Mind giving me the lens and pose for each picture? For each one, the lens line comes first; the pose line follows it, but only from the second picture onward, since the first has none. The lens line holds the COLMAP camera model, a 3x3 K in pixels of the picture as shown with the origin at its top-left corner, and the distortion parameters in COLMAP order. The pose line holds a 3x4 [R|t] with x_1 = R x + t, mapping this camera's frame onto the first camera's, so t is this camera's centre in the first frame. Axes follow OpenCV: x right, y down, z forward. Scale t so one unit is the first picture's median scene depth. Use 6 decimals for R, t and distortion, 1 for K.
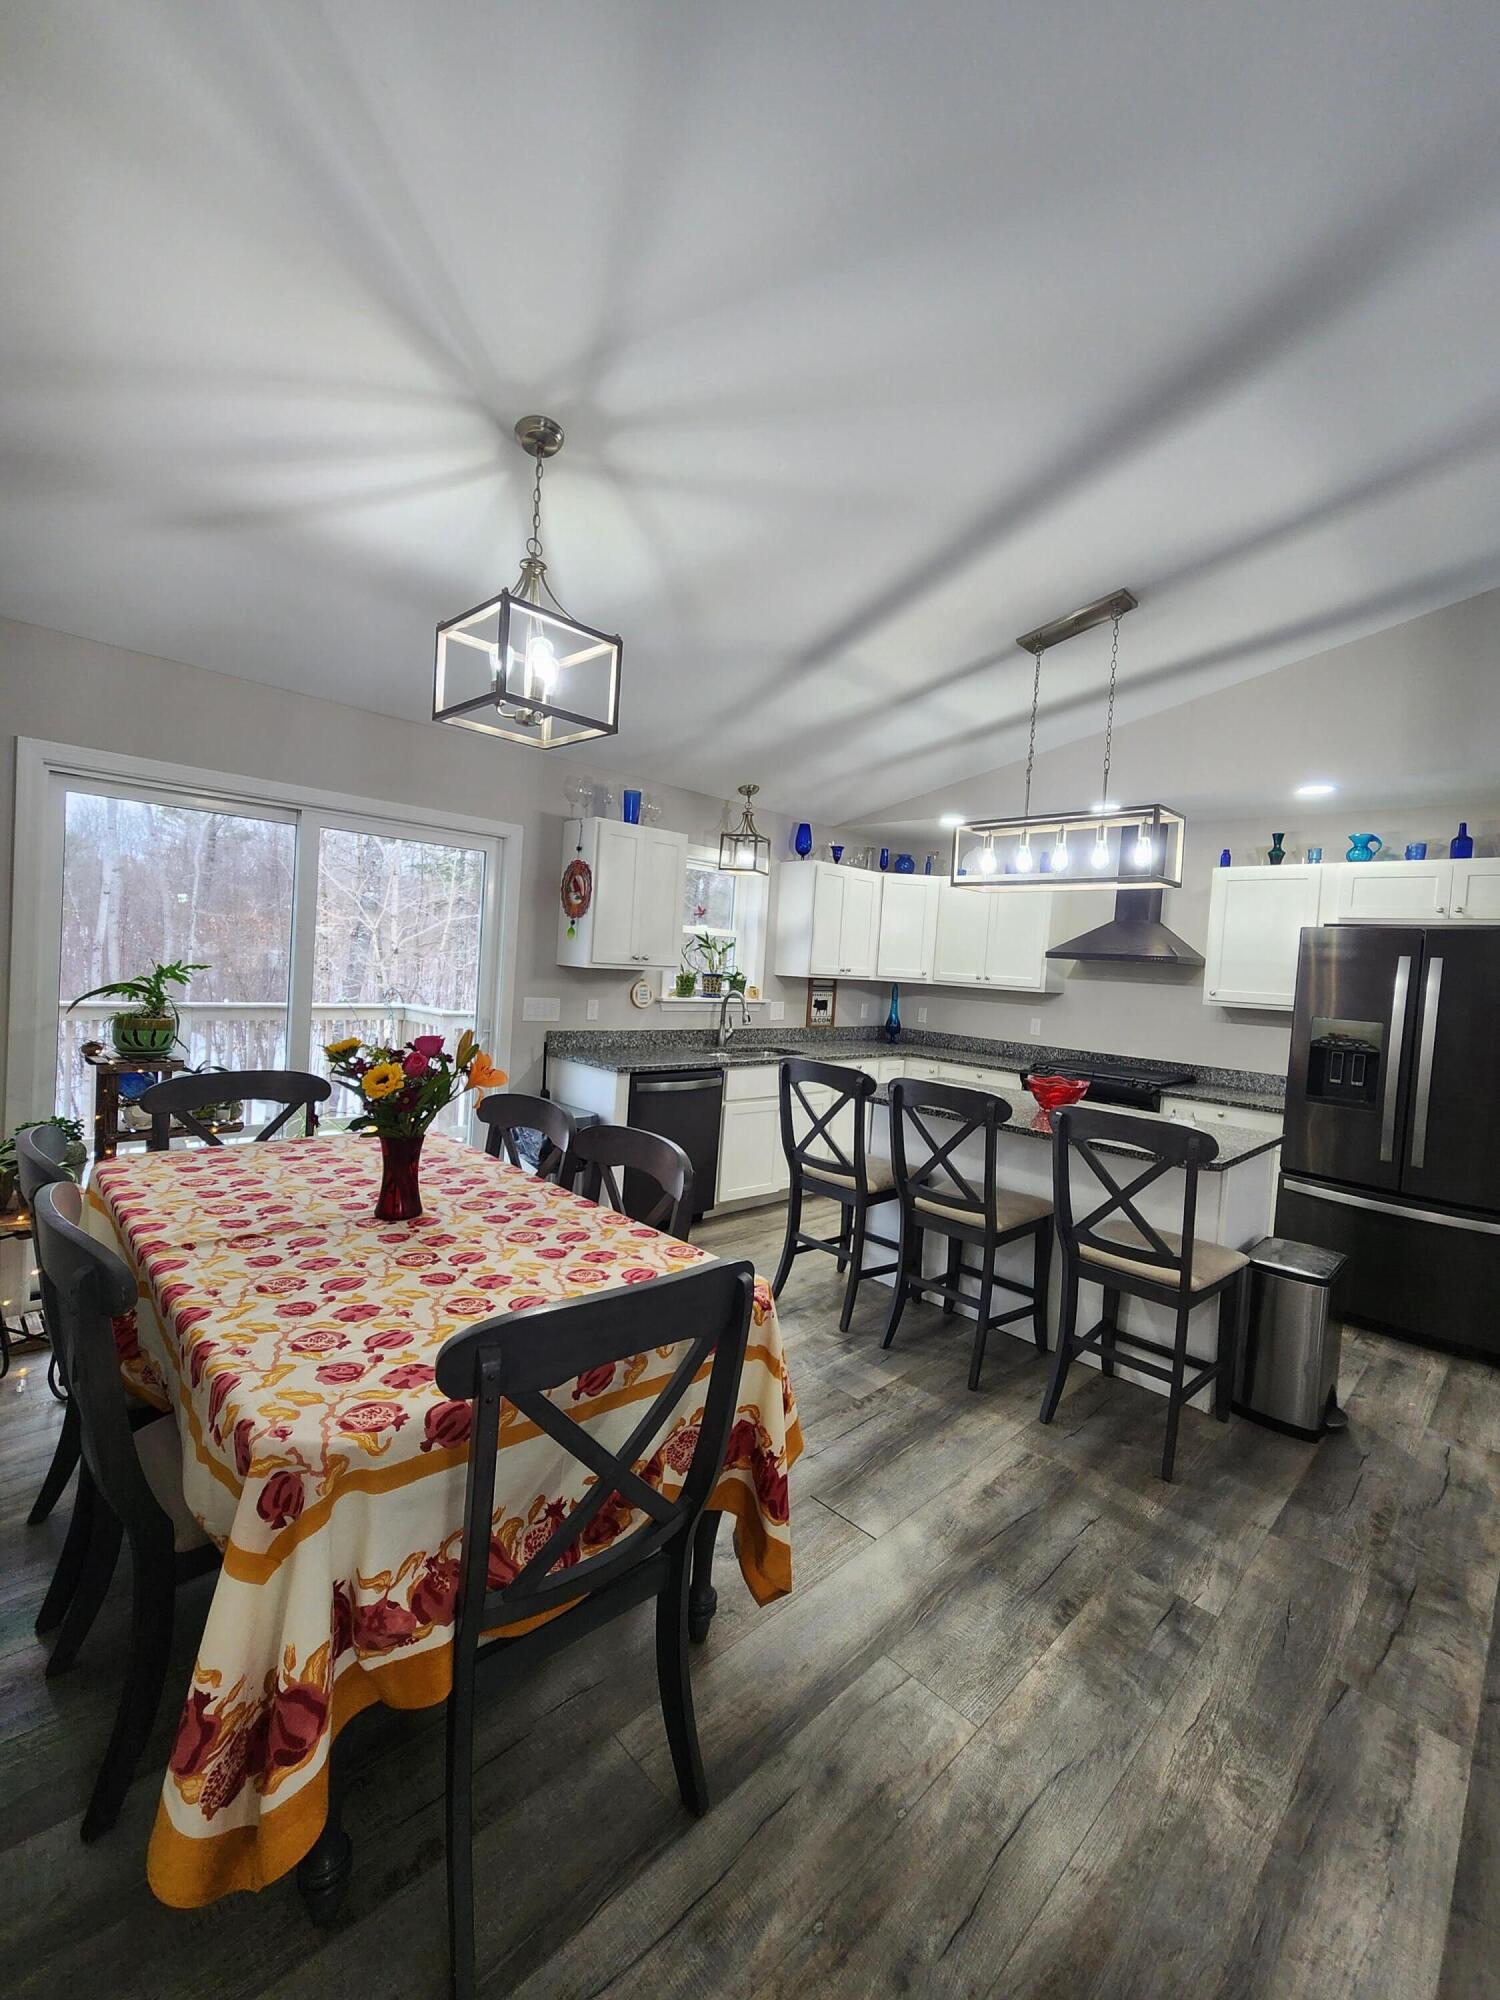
lens RADIAL K [[815.5, 0, 754.1], [0, 815.5, 988.3], [0, 0, 1]] dist [0.000204, -0.003623]
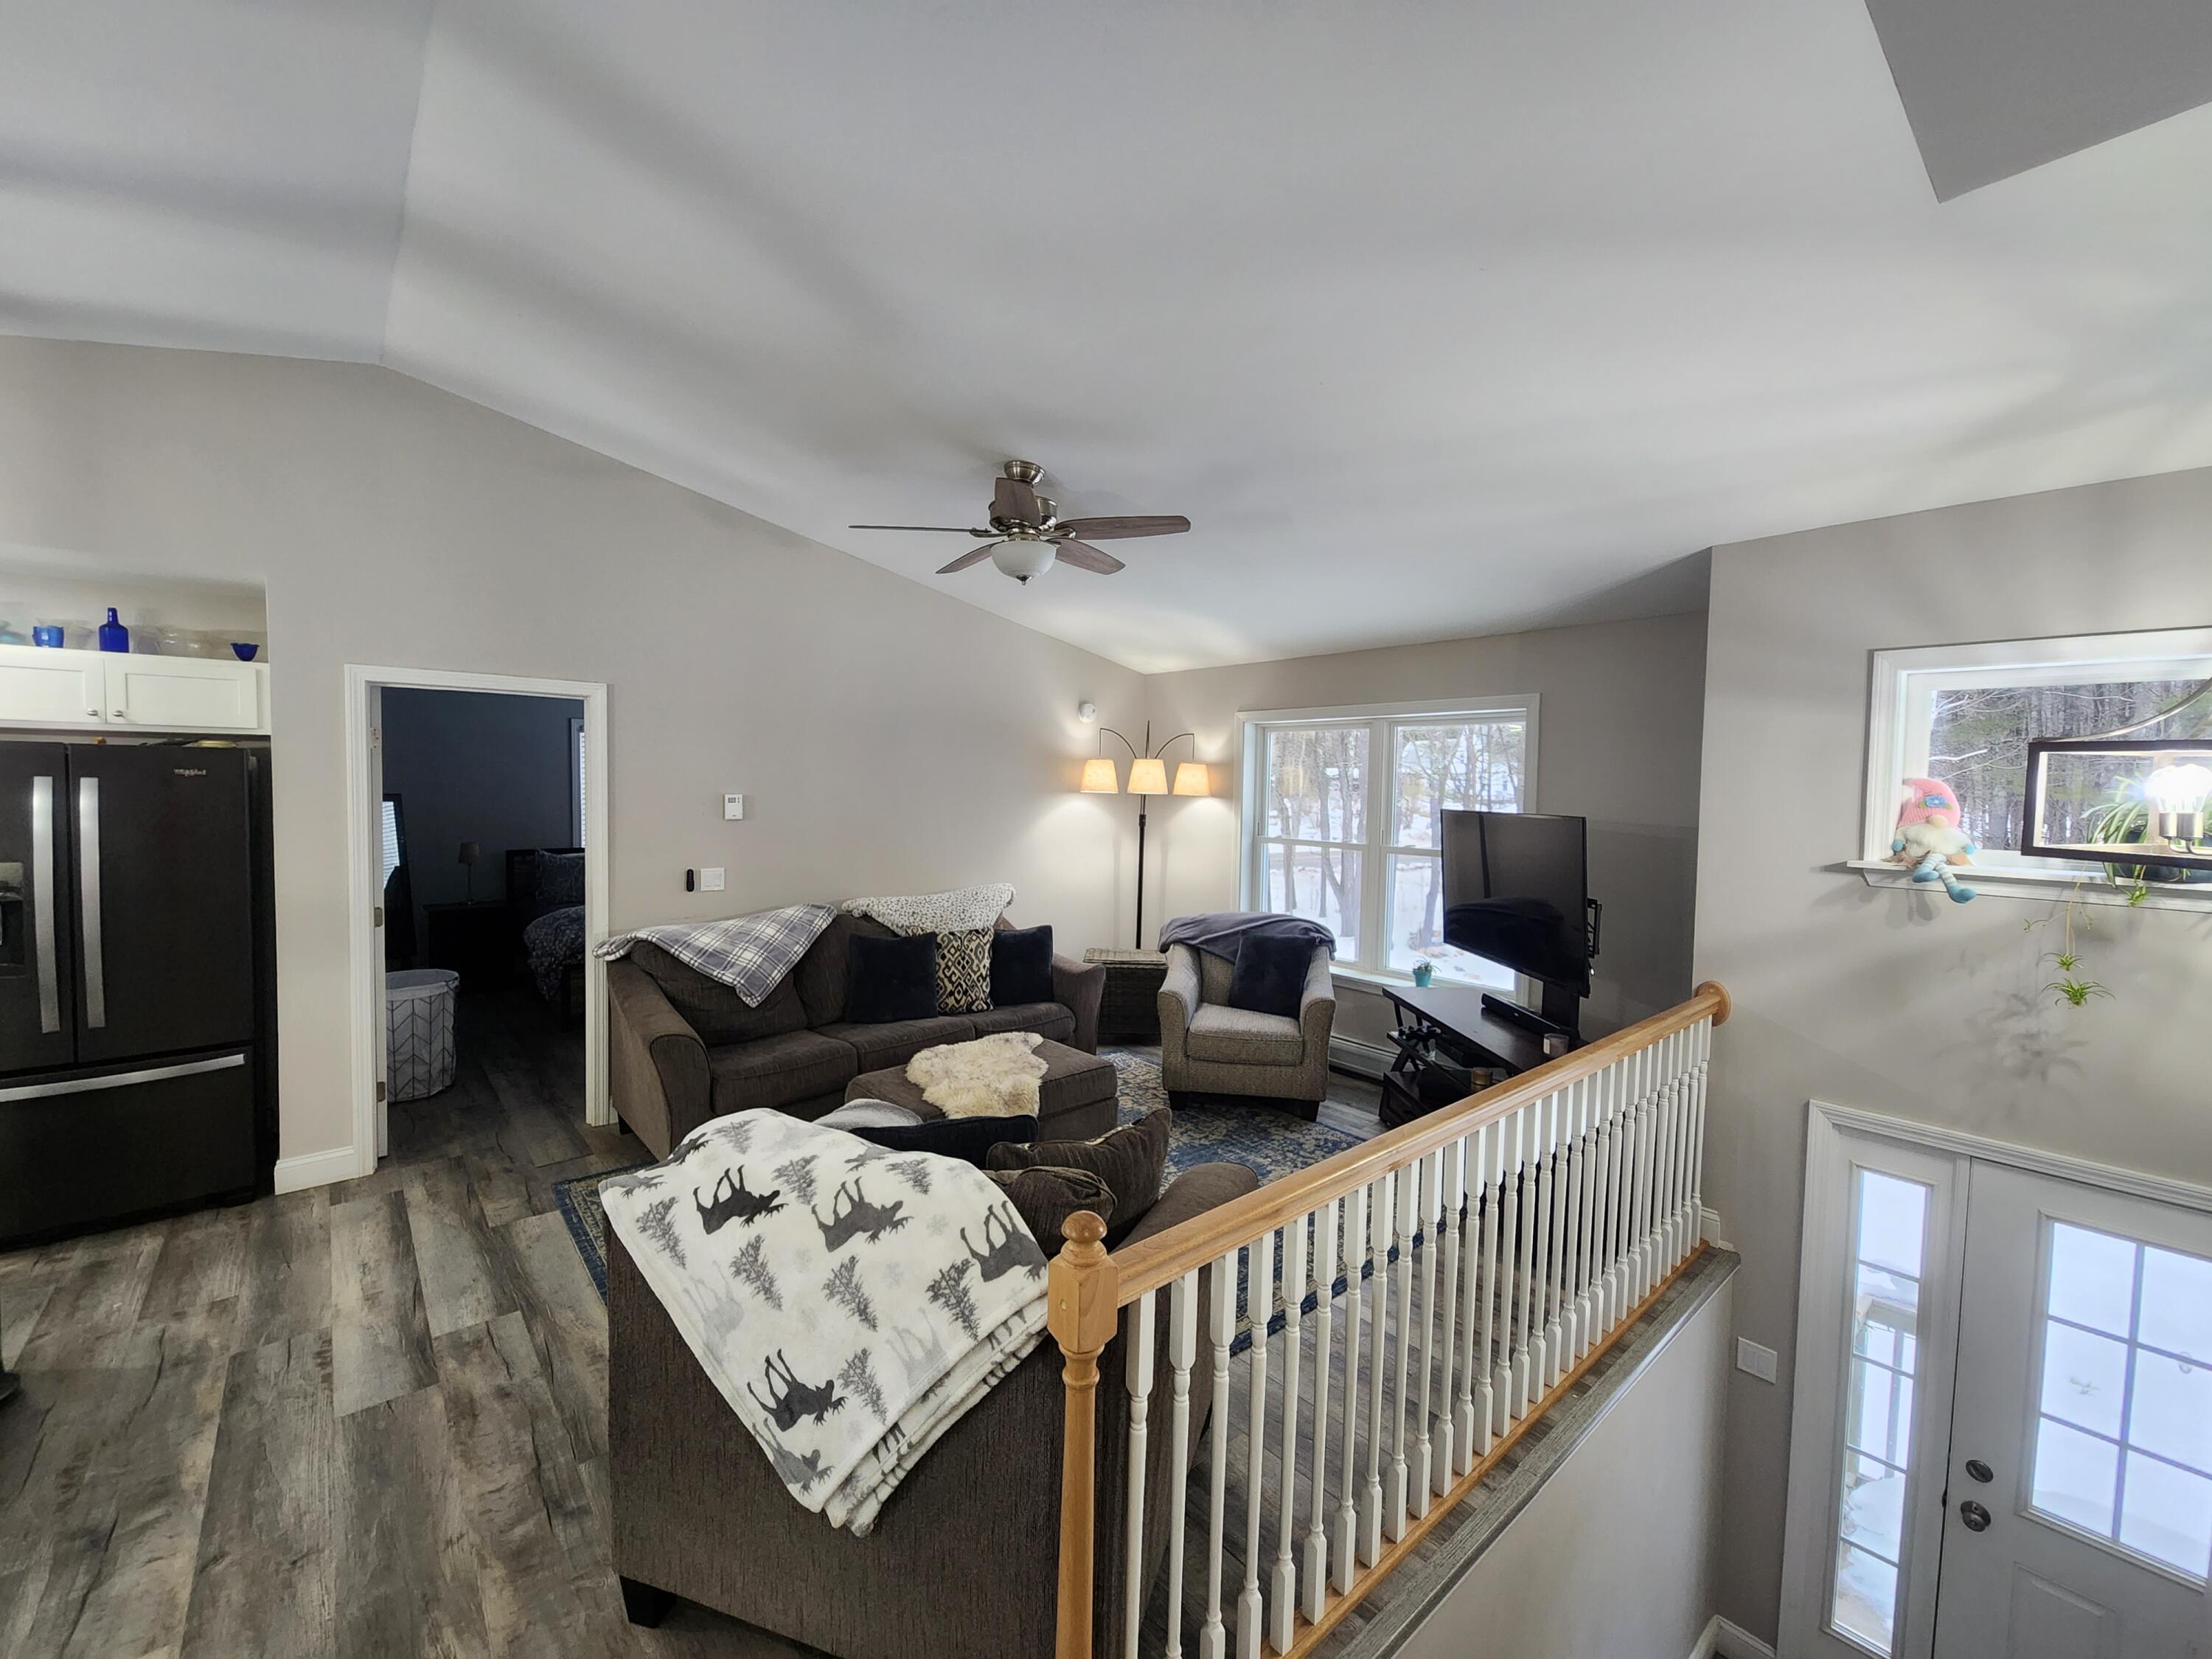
lens RADIAL K [[899.7, 0, 1094.2], [0, 899.7, 824.4], [0, 0, 1]] dist [0.001164, 0.000932]
pose [[0.072840, -0.111409, 0.991102, -0.012504], [0.019082, 0.993715, 0.110301, -0.073063], [-0.997161, 0.010878, 0.074508, -0.101503]]
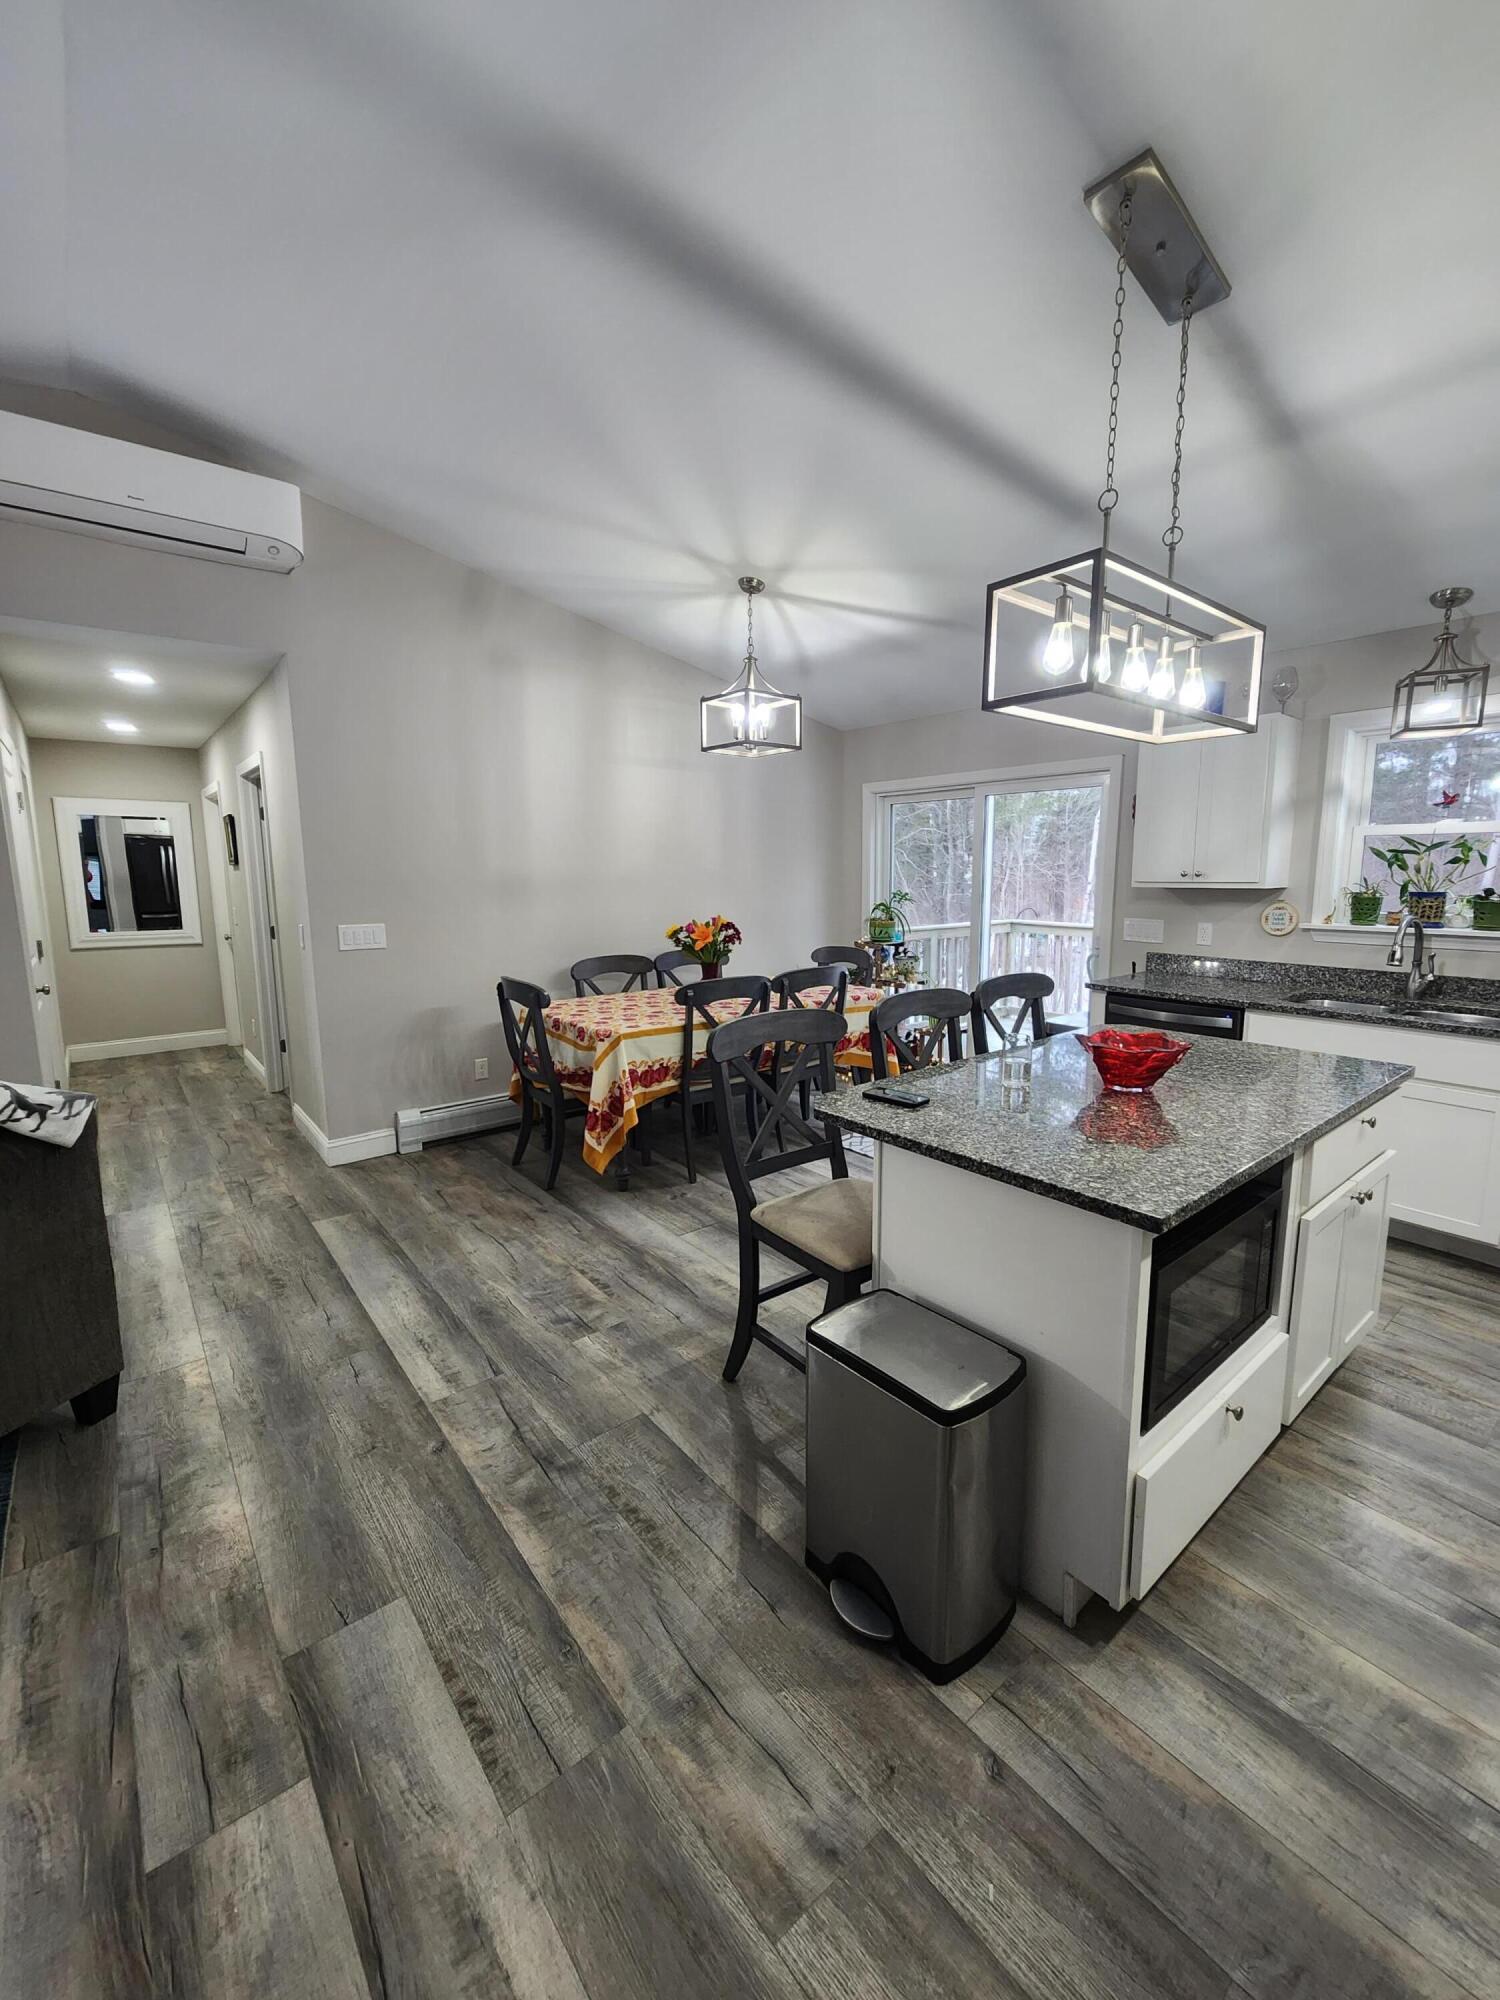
lens RADIAL K [[815.5, 0, 754.1], [0, 815.5, 988.3], [0, 0, 1]] dist [0.000204, -0.003623]
pose [[-0.098370, 0.083204, -0.991666, 1.002090], [-0.031684, 0.995732, 0.086688, 0.031139], [0.994645, 0.039947, -0.095313, 0.766821]]
